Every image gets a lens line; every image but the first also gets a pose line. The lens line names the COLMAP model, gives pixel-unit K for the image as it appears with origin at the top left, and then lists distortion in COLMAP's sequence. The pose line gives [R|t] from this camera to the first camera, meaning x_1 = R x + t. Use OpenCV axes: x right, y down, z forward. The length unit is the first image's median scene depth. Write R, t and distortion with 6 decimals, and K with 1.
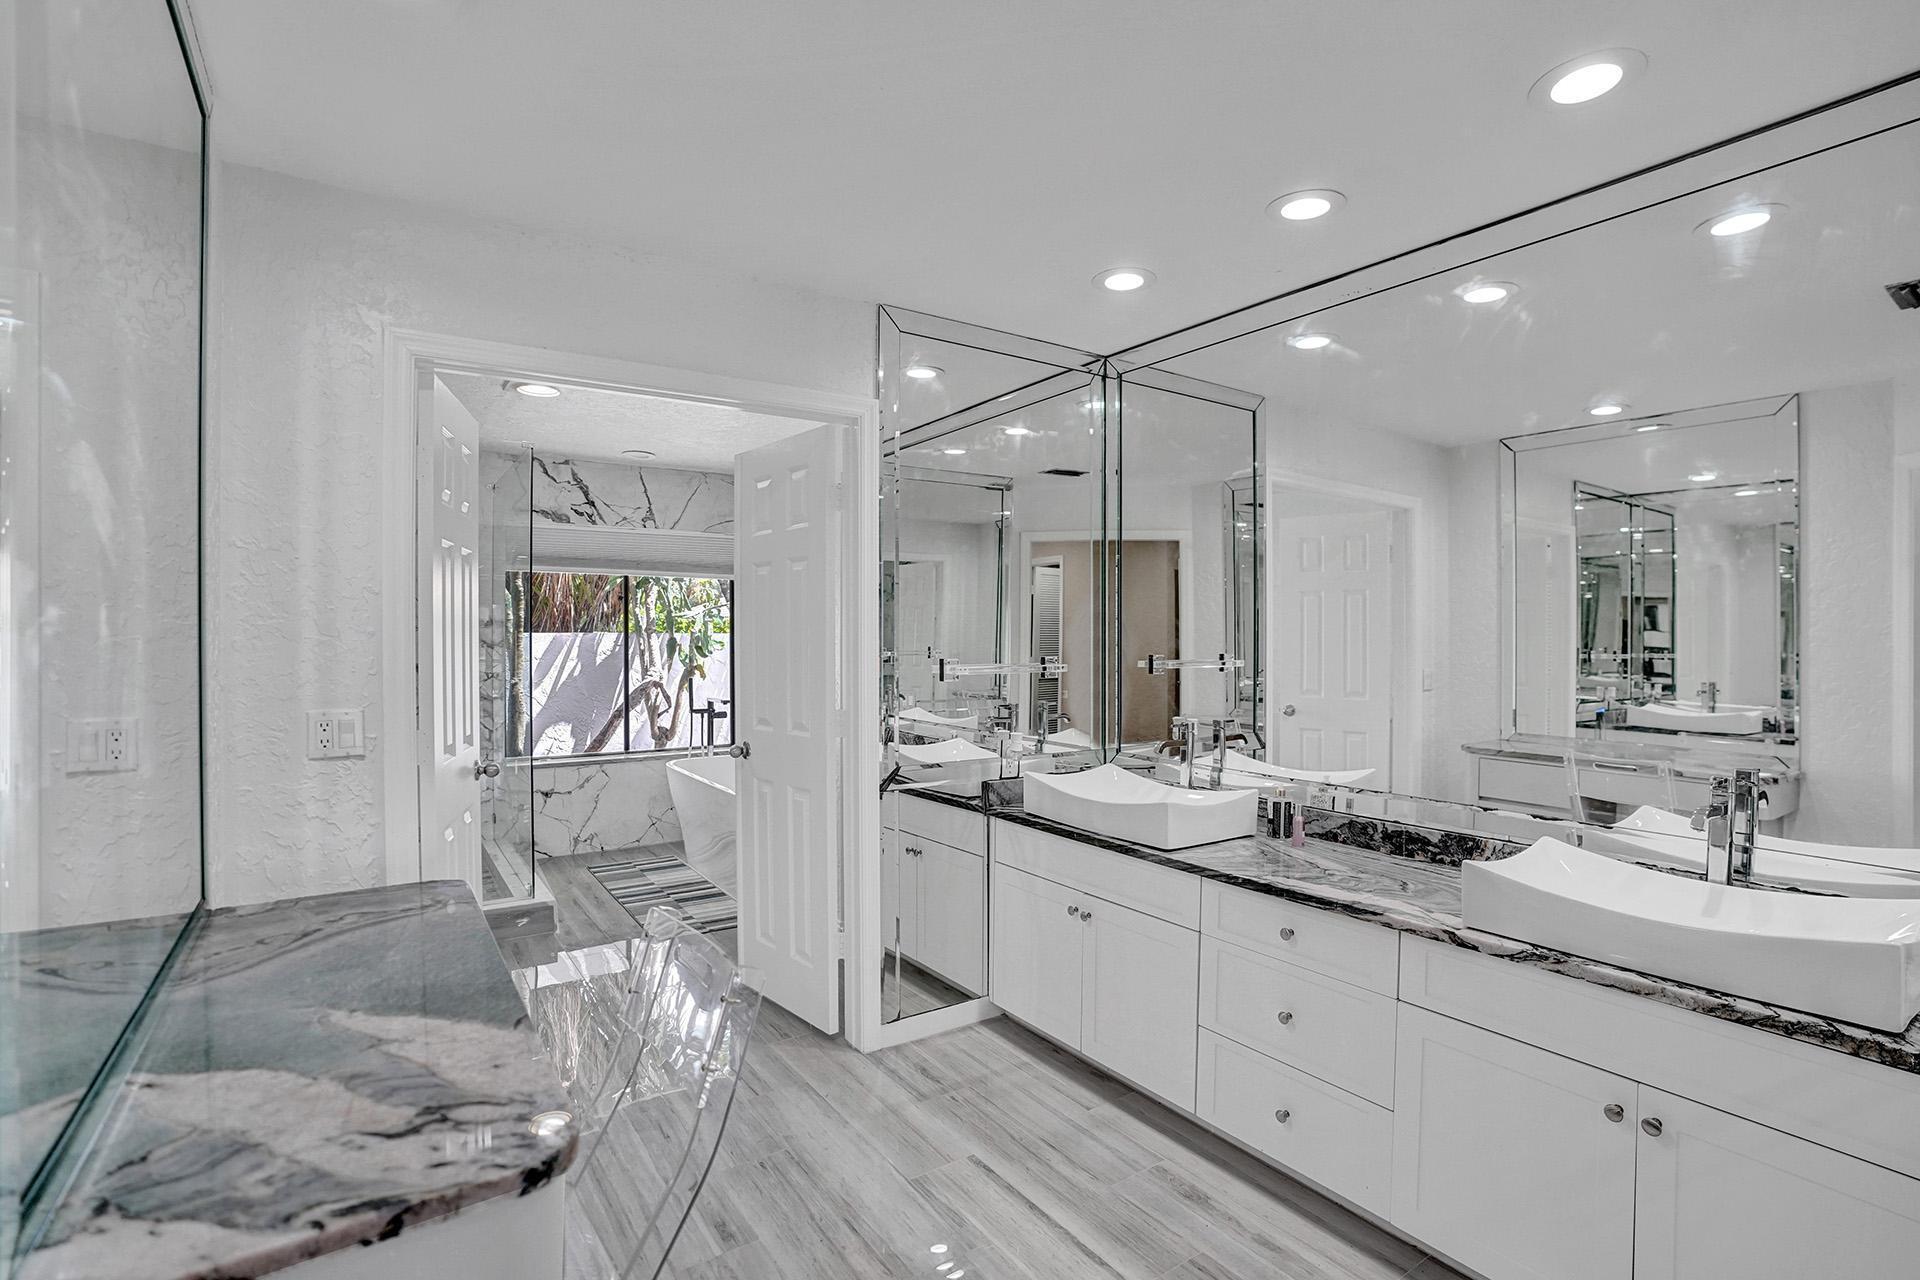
lens RADIAL K [[911.7, 0, 973.4], [0, 911.7, 644.5], [0, 0, 1]] dist [-0.063496, 0.019575]
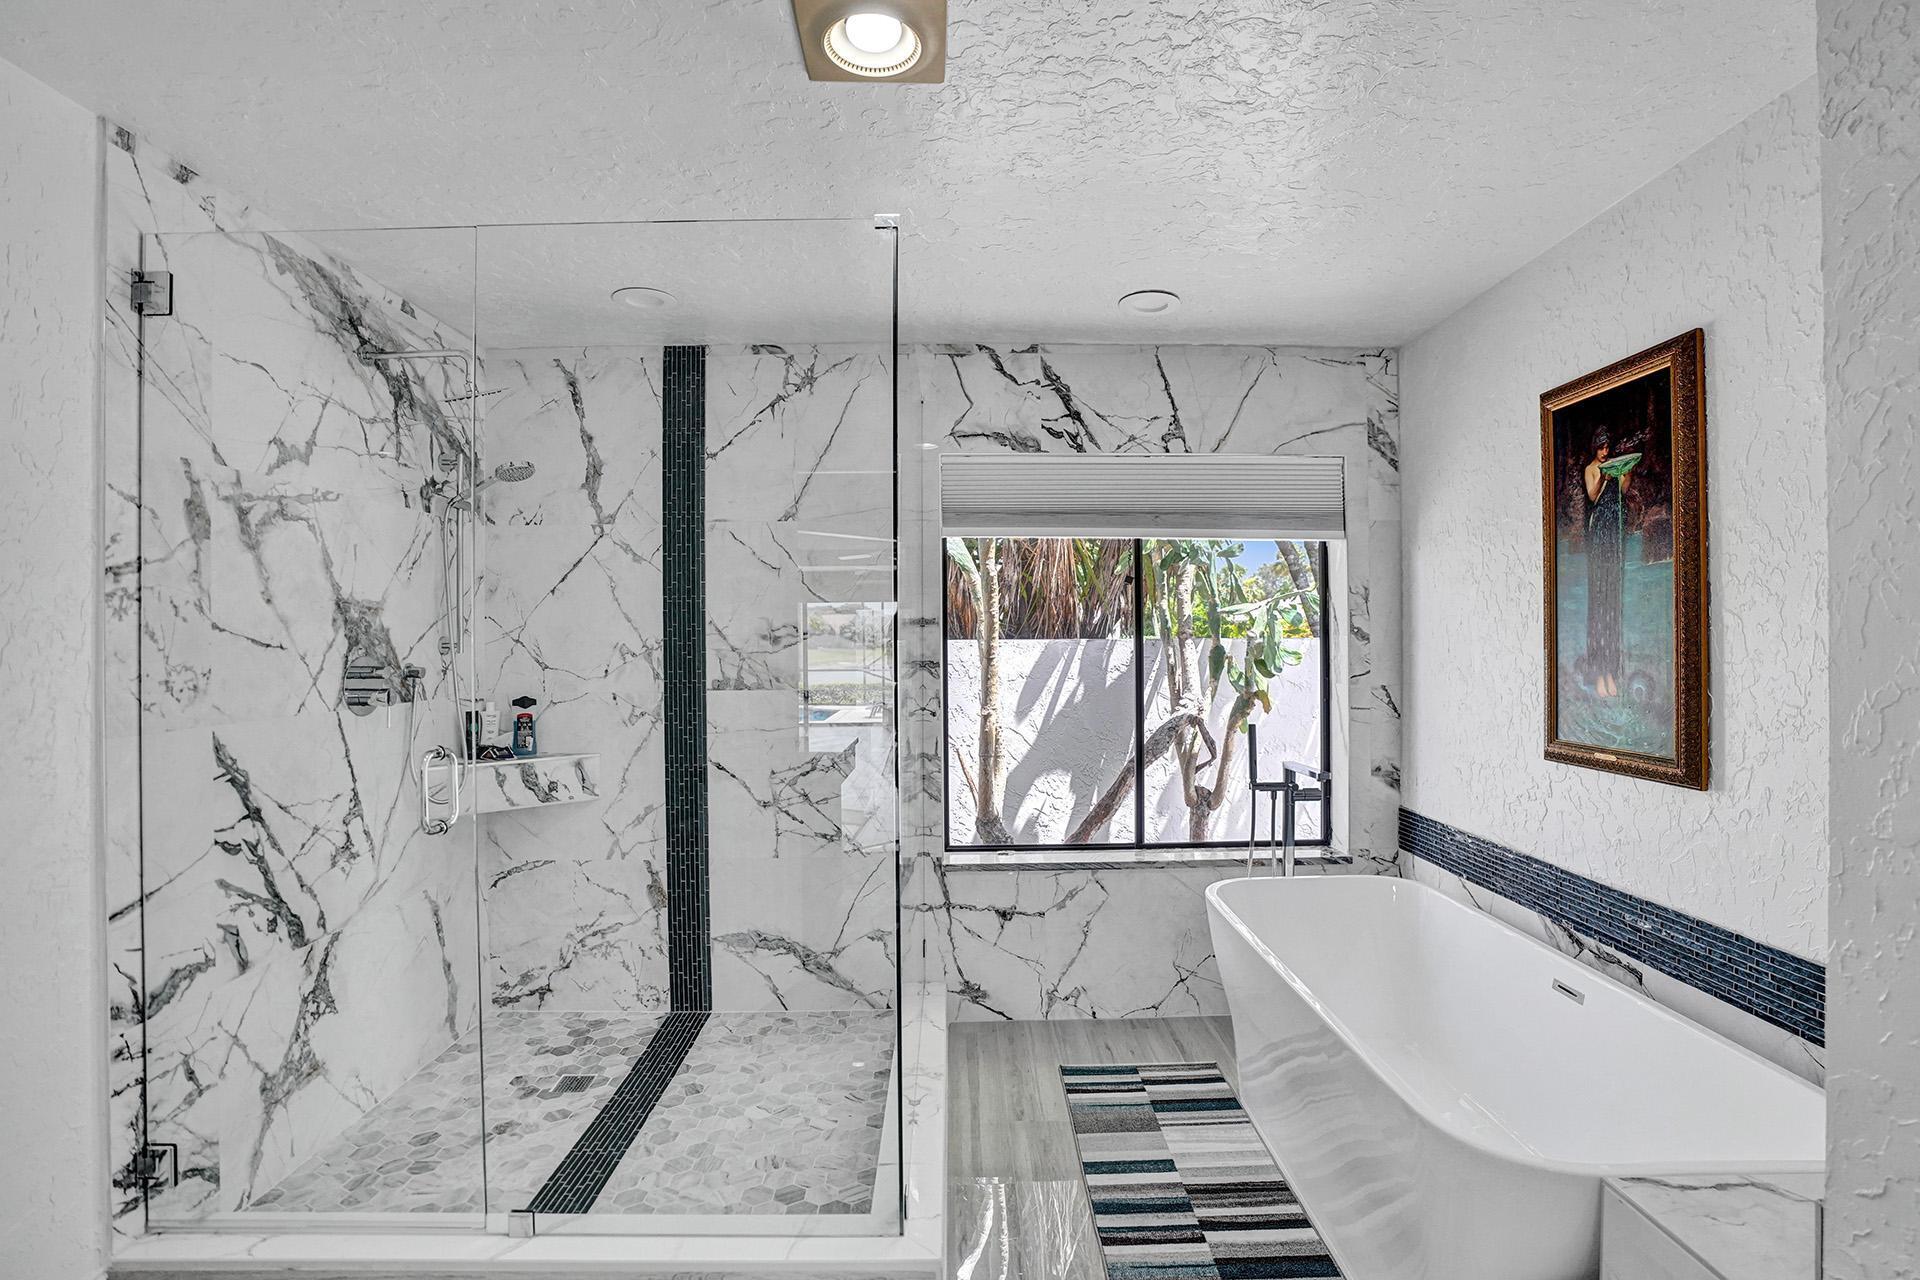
lens RADIAL K [[911.7, 0, 962.7], [0, 911.7, 638.3], [0, 0, 1]] dist [-0.063496, 0.019575]
pose [[0.827561, -0.007824, -0.561321, -0.143139], [0.001701, 0.999933, -0.011429, -0.006836], [0.561373, 0.008503, 0.827519, 0.432758]]
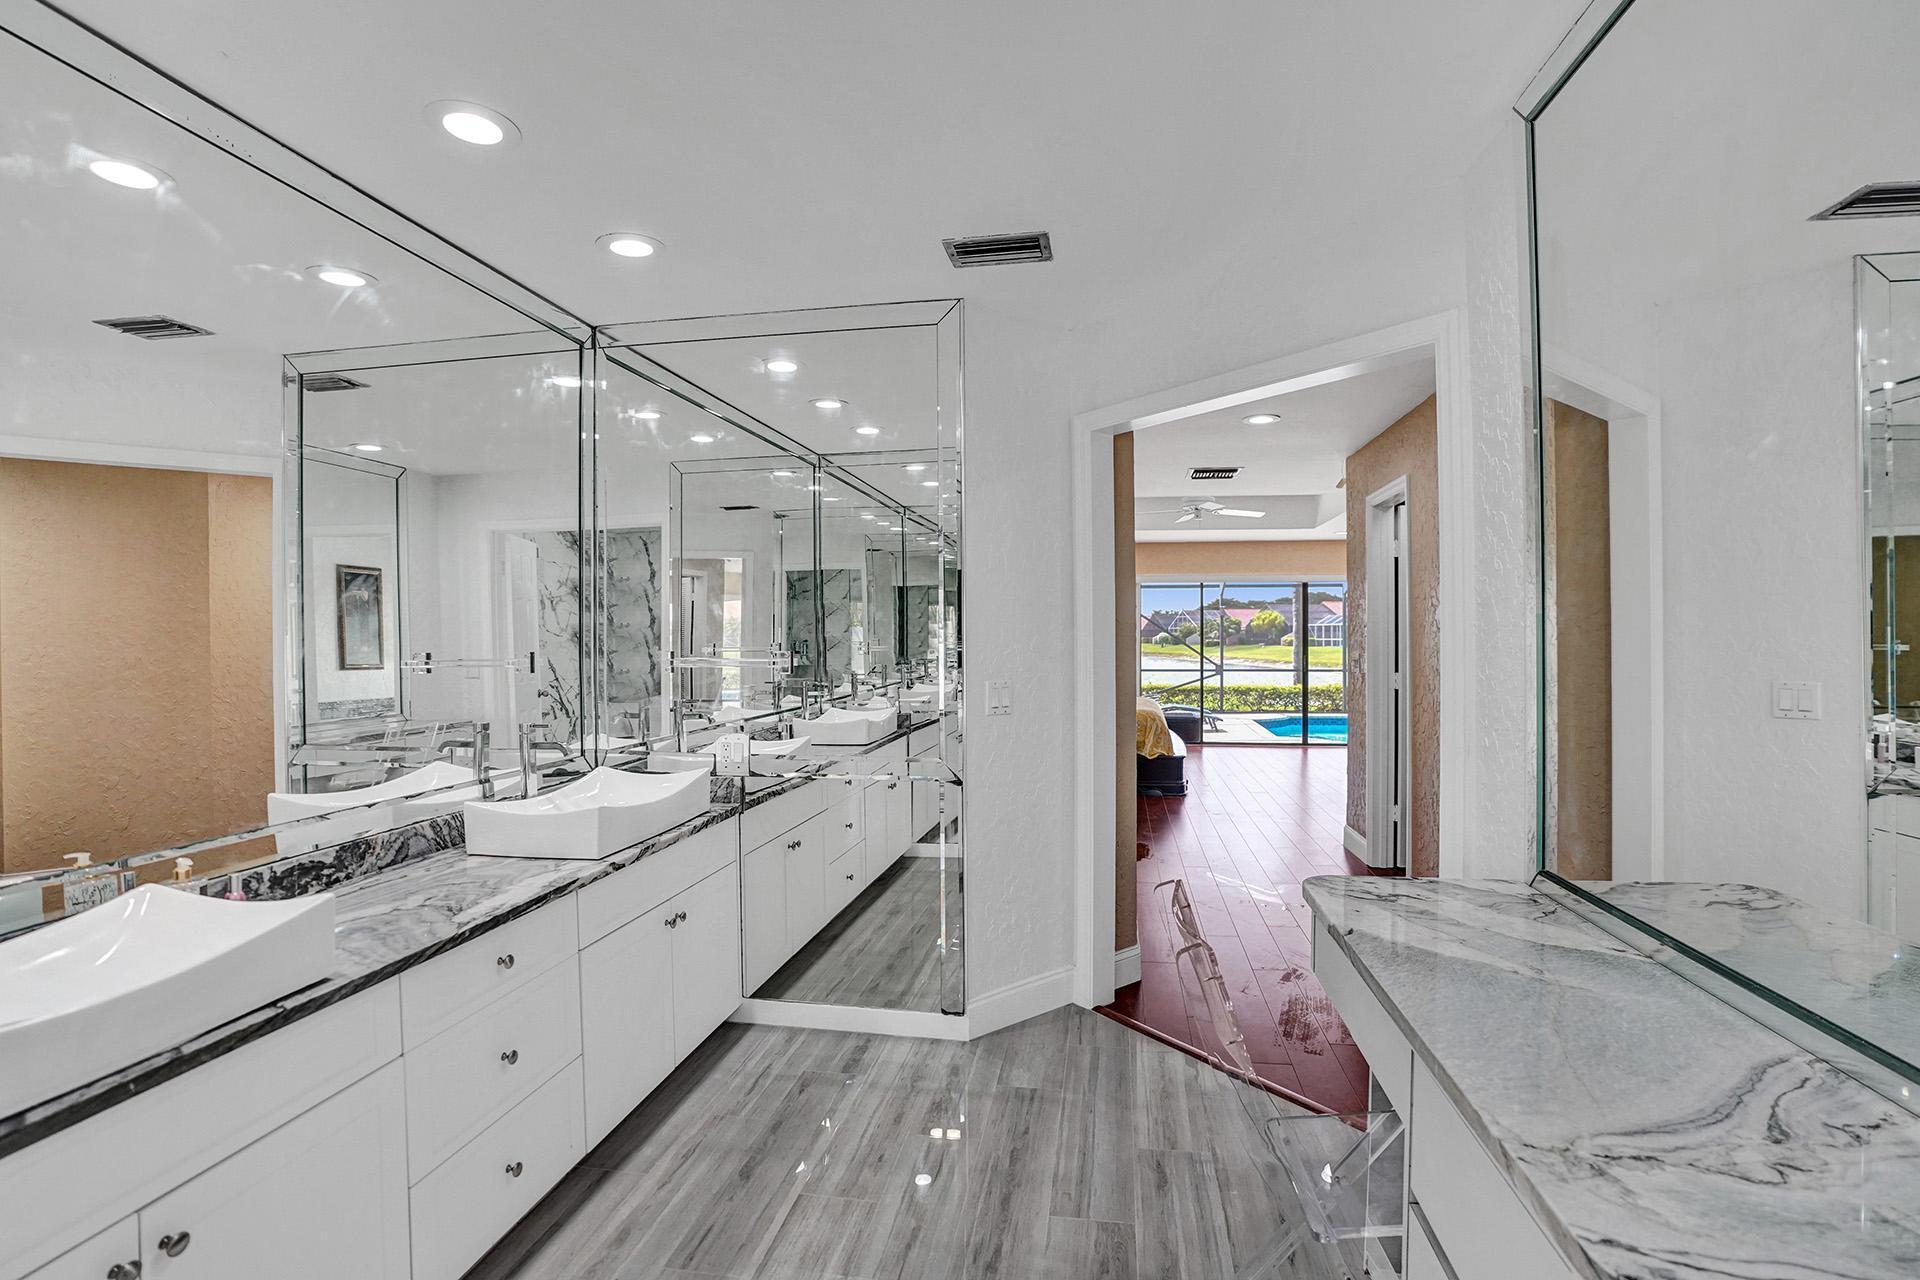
lens RADIAL K [[911.7, 0, 968.7], [0, 911.7, 644.6], [0, 0, 1]] dist [-0.063496, 0.019575]
pose [[-0.723935, -0.005483, 0.689846, -0.523694], [0.009723, 0.999788, 0.018149, 0.001640], [-0.689799, 0.019846, -0.723729, 1.201450]]
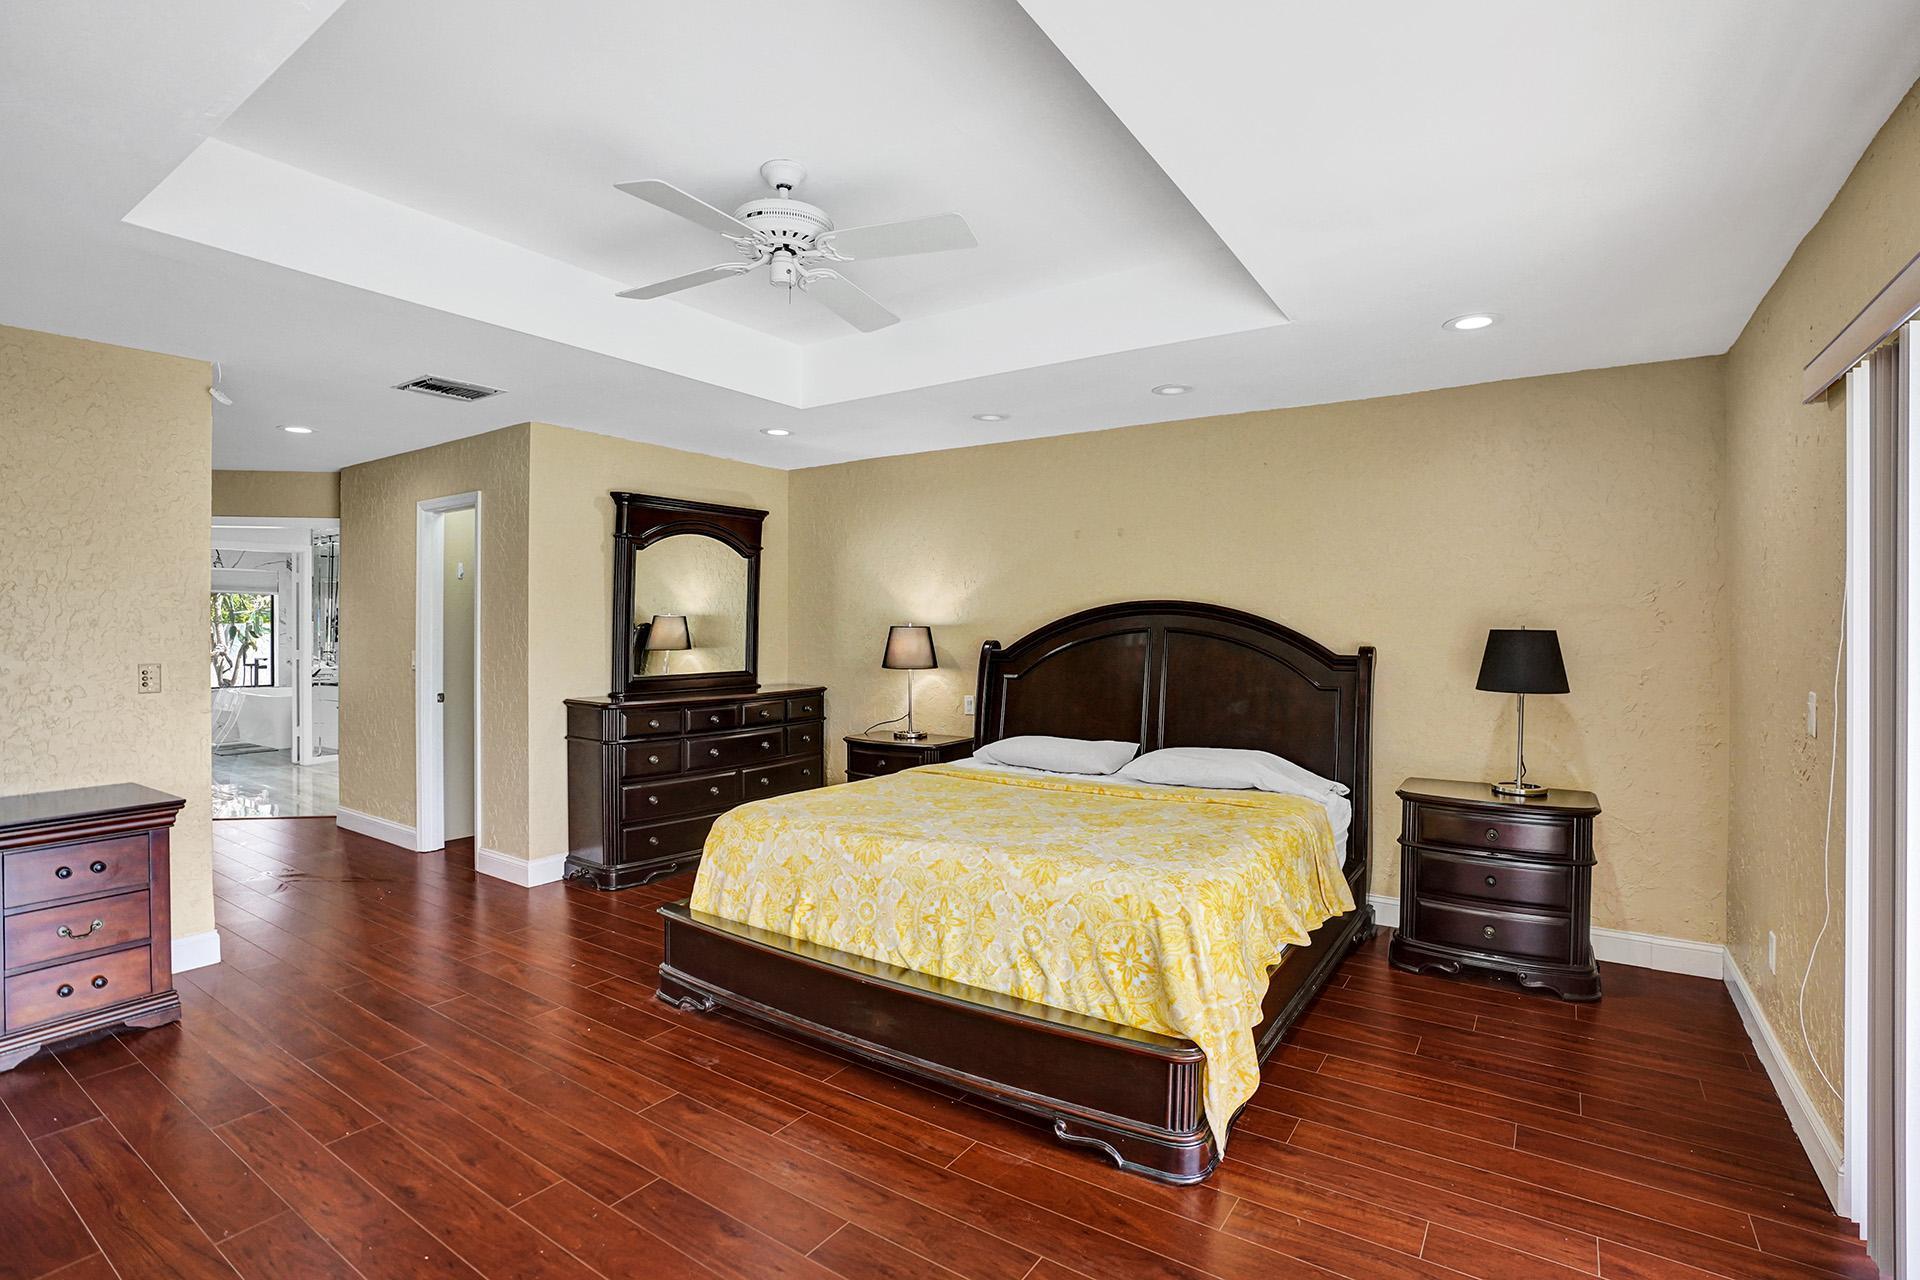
lens RADIAL K [[911.7, 0, 974.4], [0, 911.7, 628.1], [0, 0, 1]] dist [-0.063496, 0.019575]
pose [[0.931052, -0.001593, 0.364884, 0.400637], [0.006123, 0.999918, -0.011257, 0.025838], [-0.364836, 0.012715, 0.930985, -1.161113]]
